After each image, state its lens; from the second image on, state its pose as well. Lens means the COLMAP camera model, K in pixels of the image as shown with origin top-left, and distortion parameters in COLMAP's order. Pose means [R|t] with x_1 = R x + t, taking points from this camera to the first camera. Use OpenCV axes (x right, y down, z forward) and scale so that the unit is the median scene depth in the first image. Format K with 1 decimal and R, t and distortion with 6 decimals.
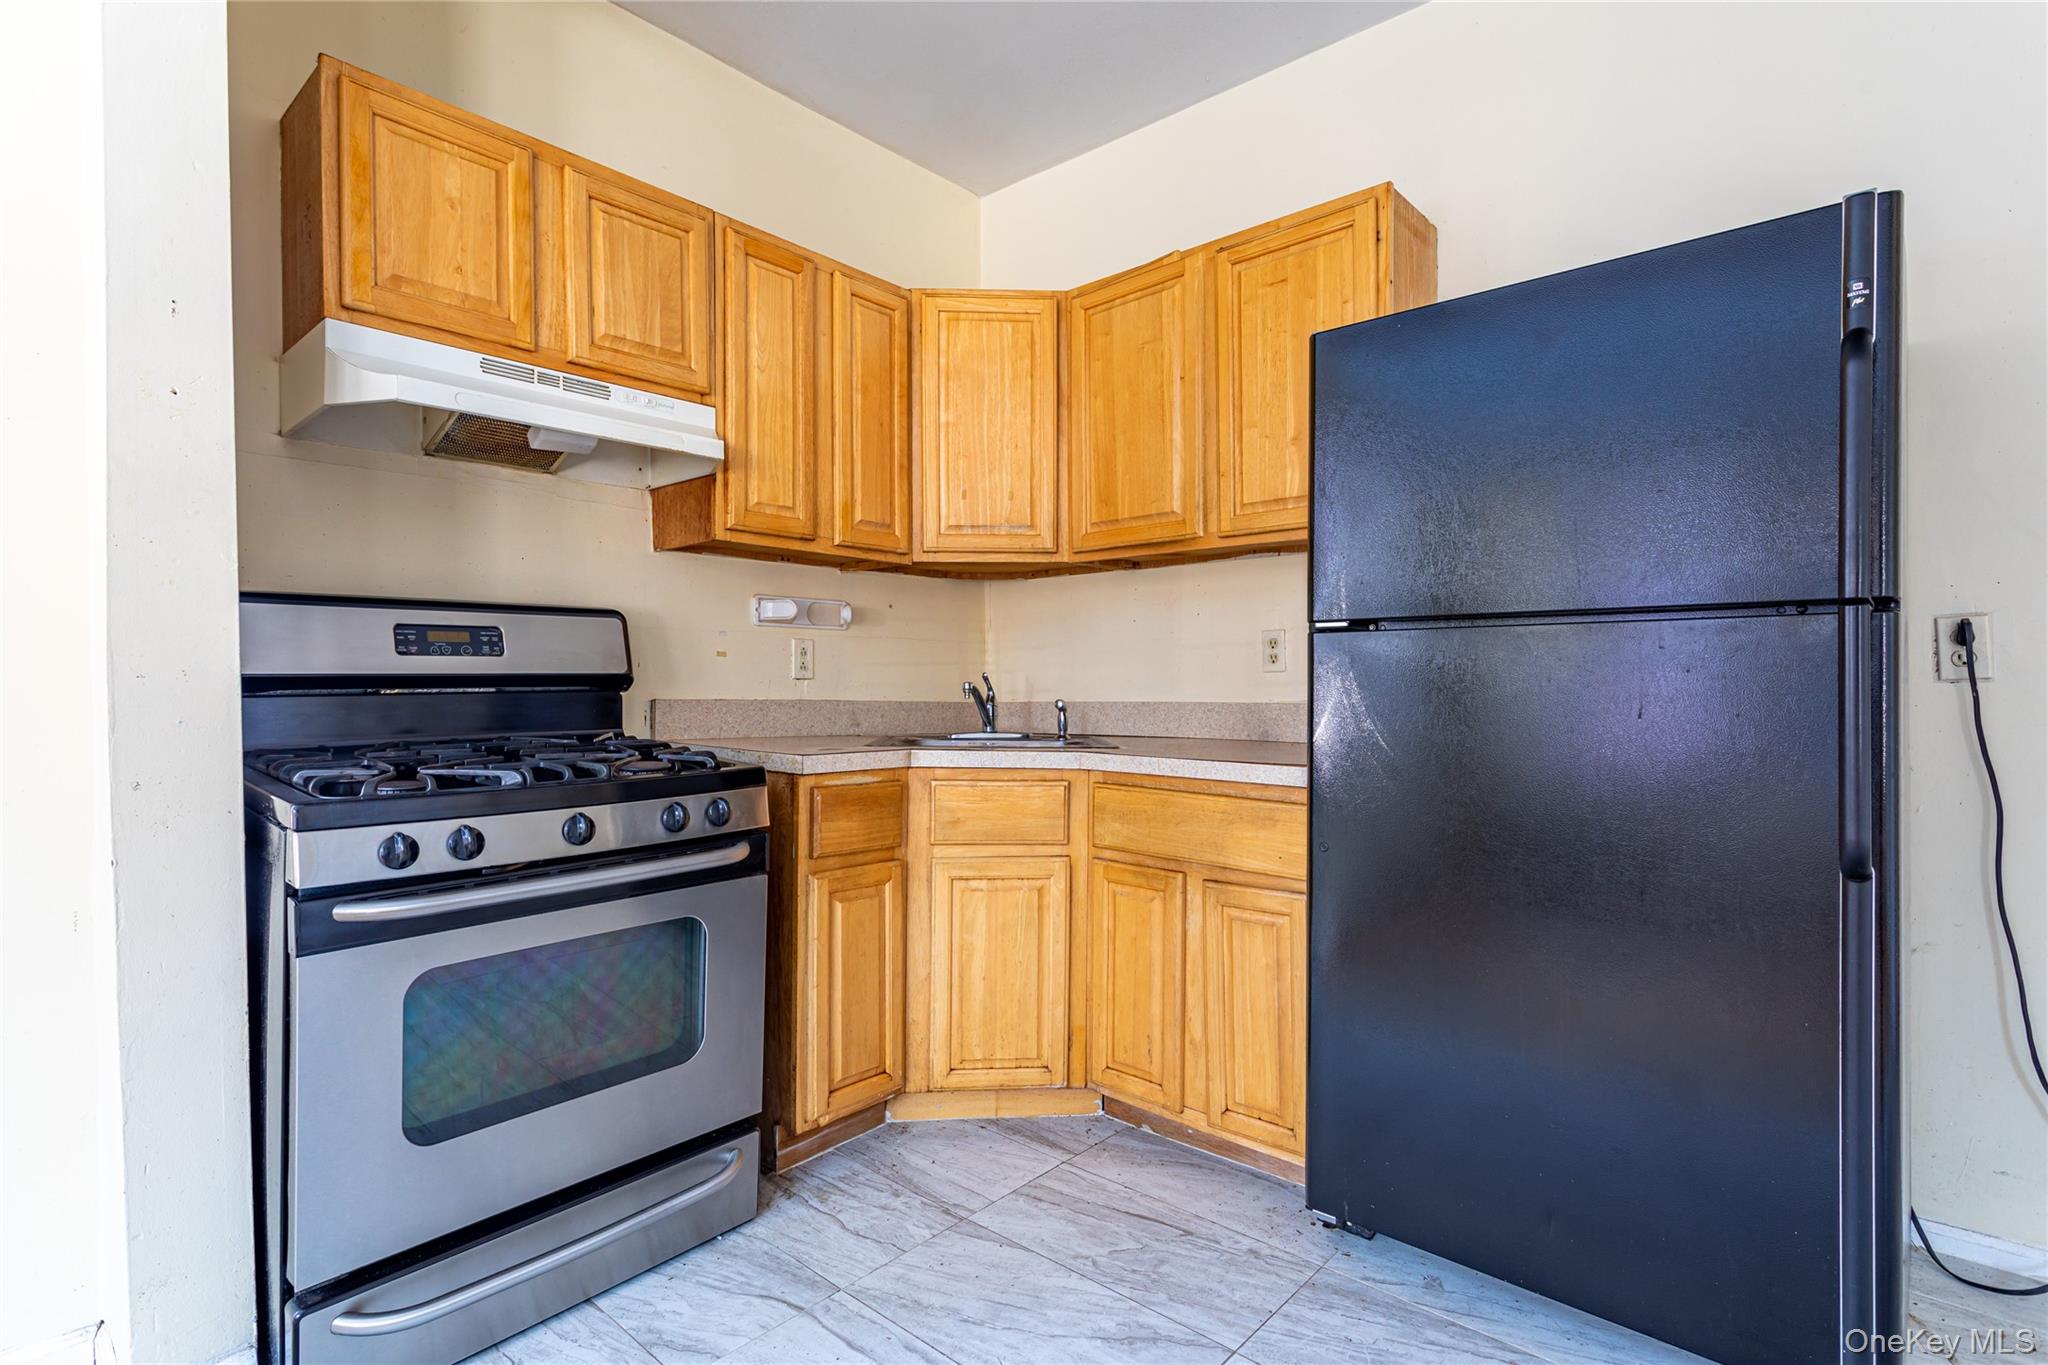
lens RADIAL K [[1003.9, 0, 1031.8], [0, 1003.9, 683.8], [0, 0, 1]] dist [0.004273, -0.000758]
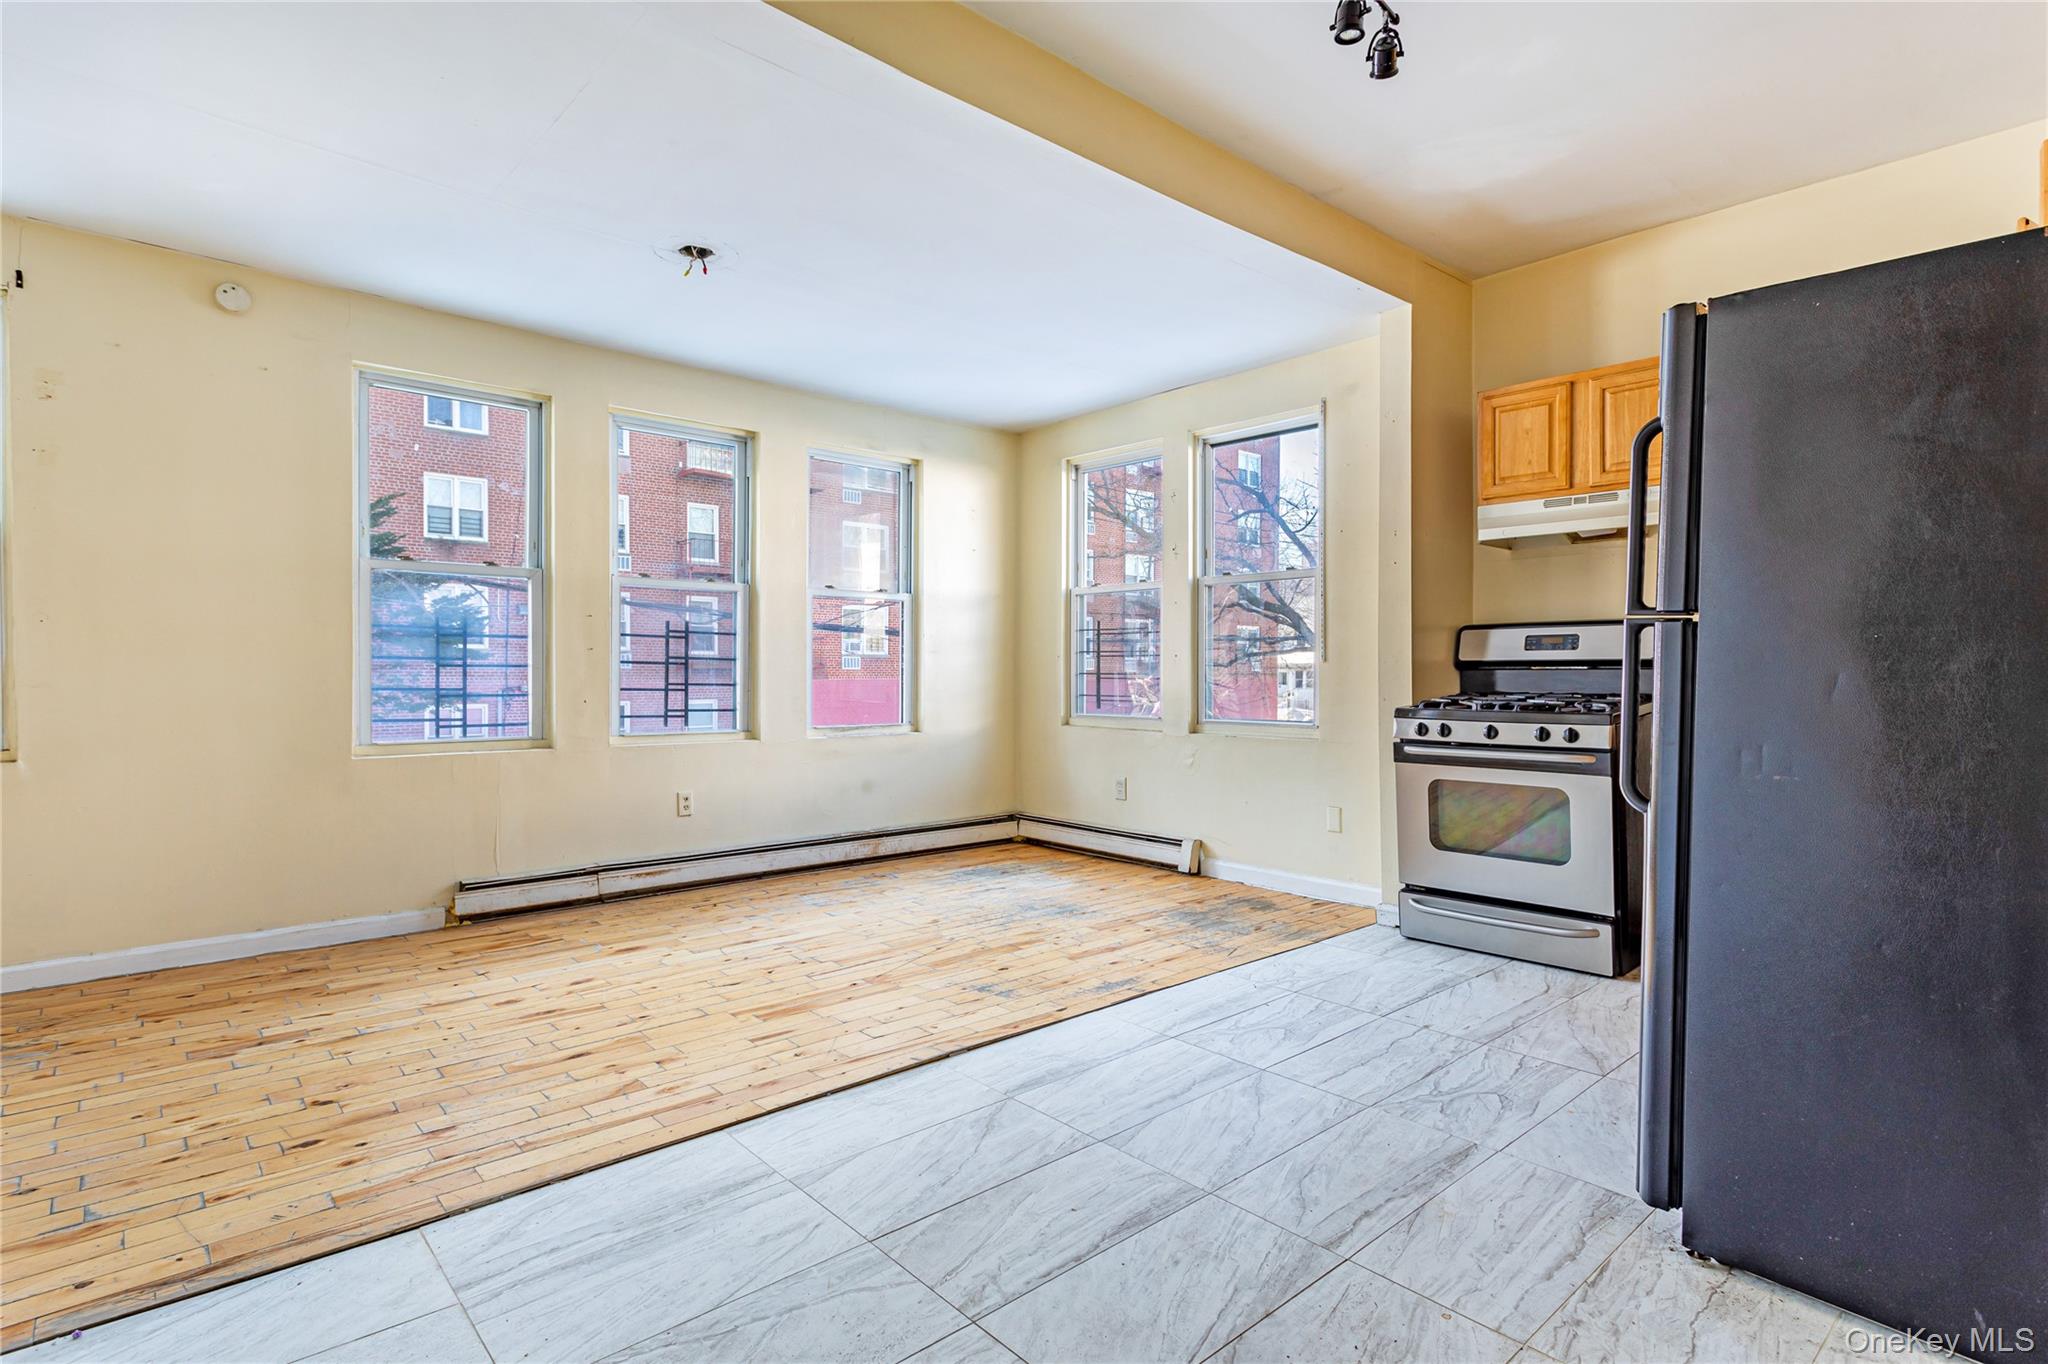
lens RADIAL K [[1003.9, 0, 1028.0], [0, 1003.9, 686.9], [0, 0, 1]] dist [0.004273, -0.000758]
pose [[-0.103629, 0.029123, -0.994190, 1.366999], [0.003267, 0.999576, 0.028940, -0.015075], [0.994611, -0.000249, -0.103680, 0.168363]]
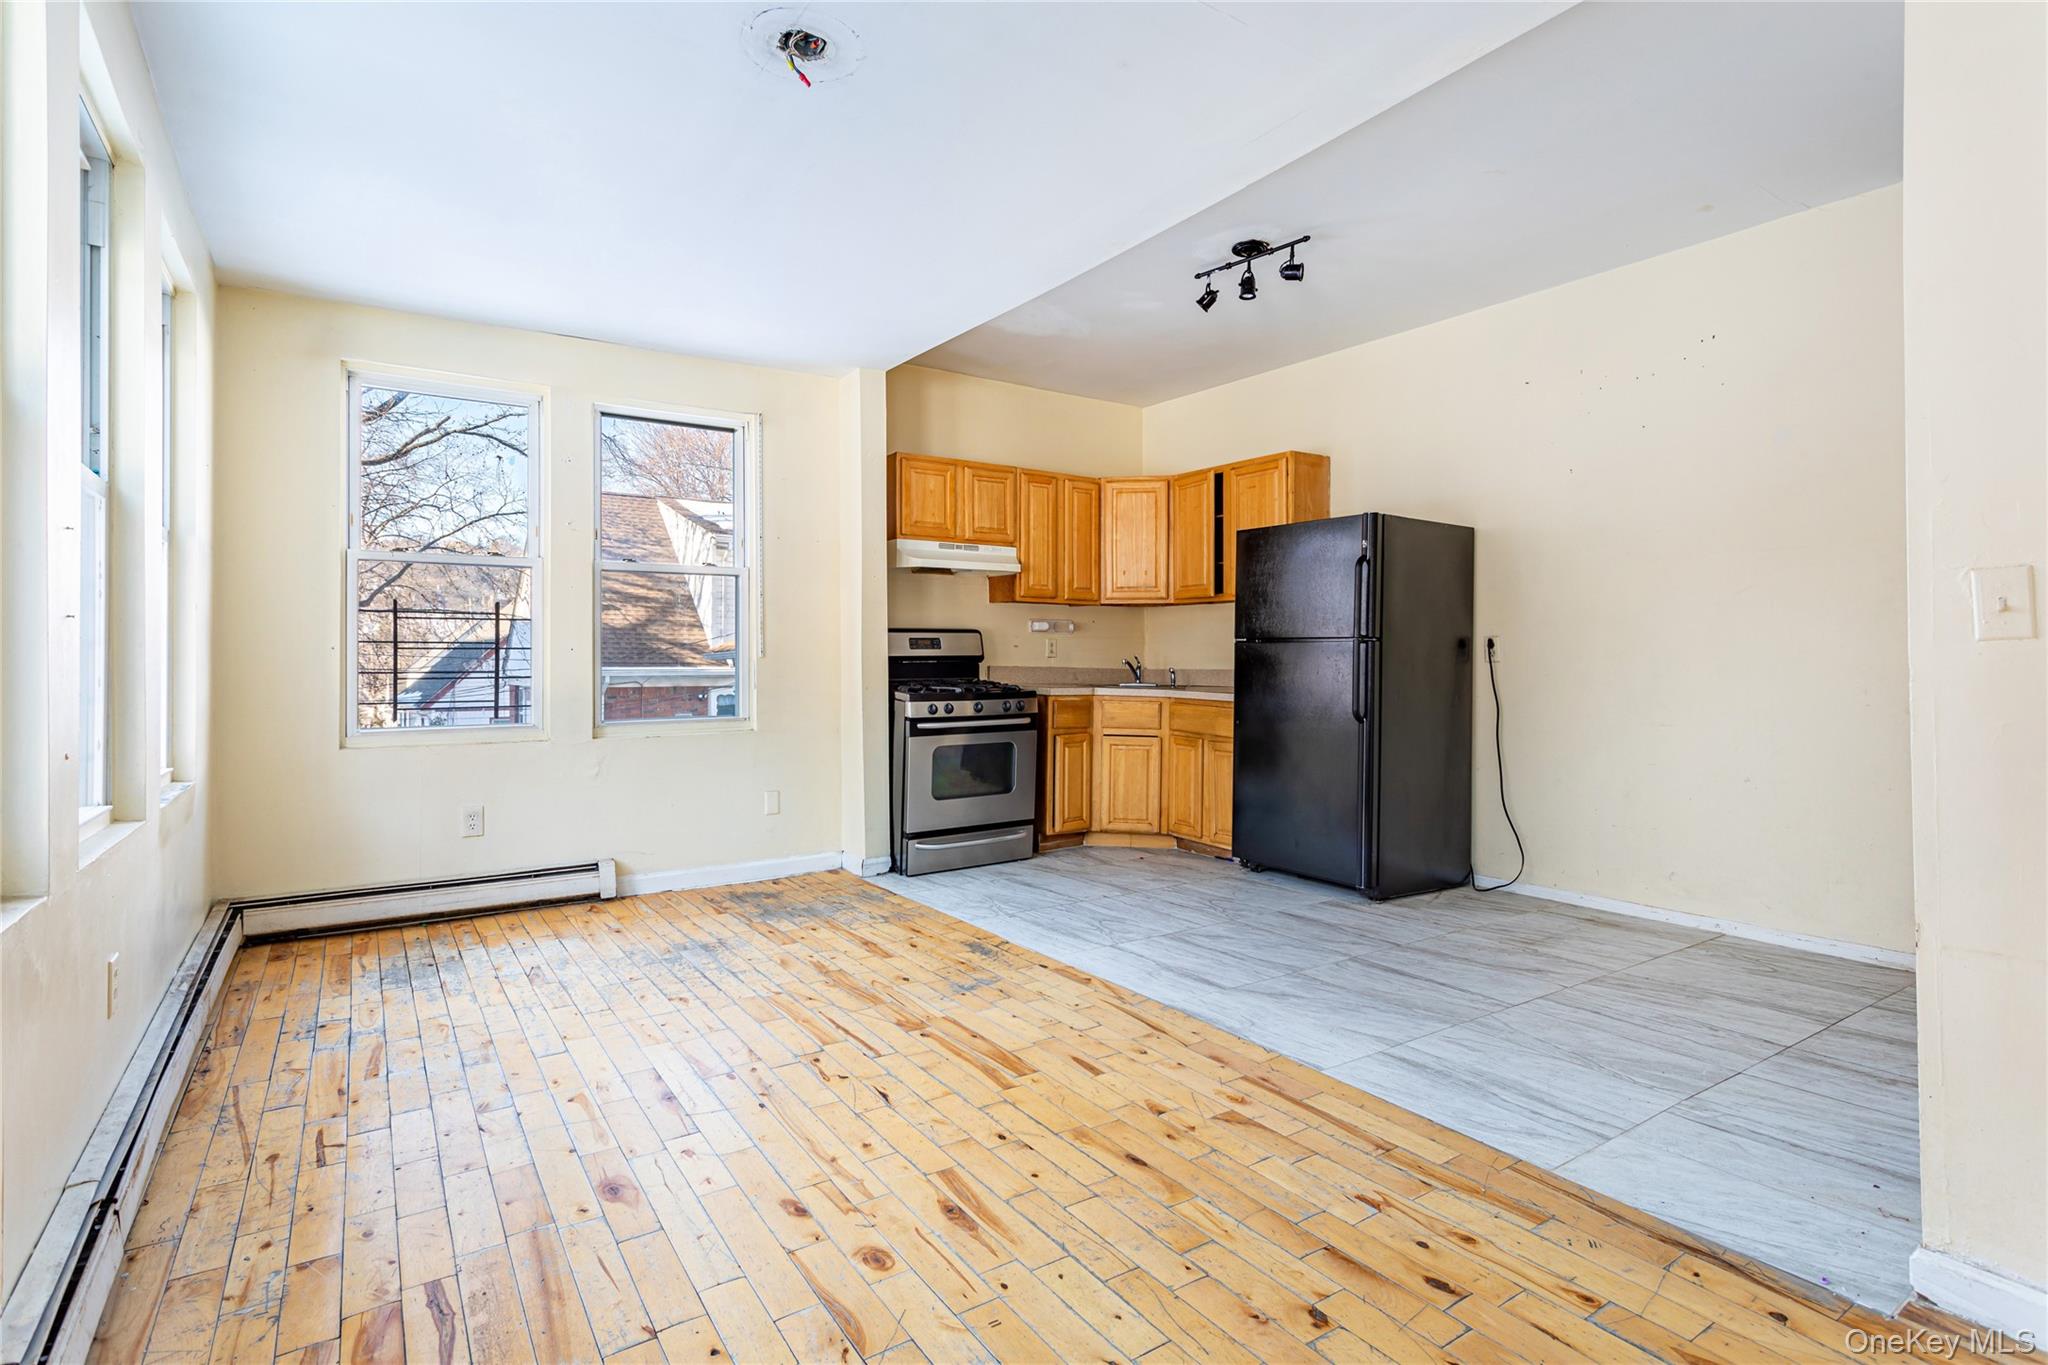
lens RADIAL K [[1003.9, 0, 1023.8], [0, 1003.9, 663.7], [0, 0, 1]] dist [0.004273, -0.000758]
pose [[0.966693, 0.007103, -0.255839, 0.353128], [-0.005211, 0.999954, 0.008072, -0.010772], [0.255885, -0.006470, 0.966686, -1.455481]]
